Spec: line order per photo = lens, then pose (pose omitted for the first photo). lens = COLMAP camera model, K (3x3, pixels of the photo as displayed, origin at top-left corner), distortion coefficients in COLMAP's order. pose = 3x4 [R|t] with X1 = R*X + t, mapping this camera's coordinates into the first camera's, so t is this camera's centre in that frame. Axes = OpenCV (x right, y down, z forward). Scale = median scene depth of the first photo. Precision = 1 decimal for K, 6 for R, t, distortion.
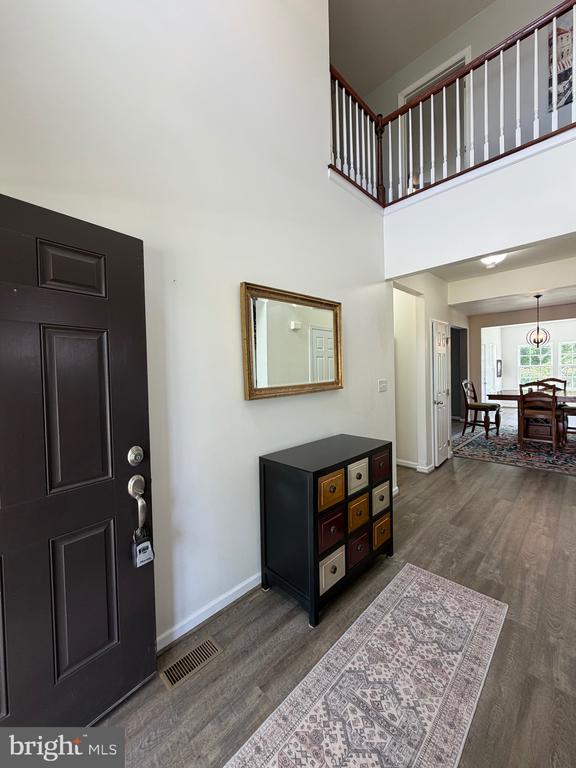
lens RADIAL K [[306.1, 0, 289.6], [0, 306.1, 382.1], [0, 0, 1]] dist [0.000692, -0.000173]
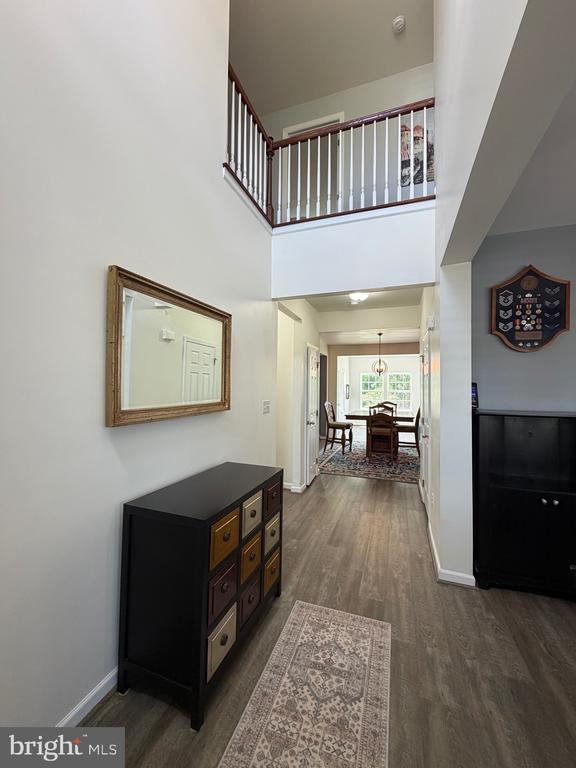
lens RADIAL K [[306.1, 0, 288.3], [0, 306.1, 383.1], [0, 0, 1]] dist [0.000692, -0.000173]
pose [[0.907123, 0.046064, 0.418336, -0.048650], [-0.022724, 0.997903, -0.060608, -0.007363], [-0.420251, 0.045473, 0.906268, 0.125053]]
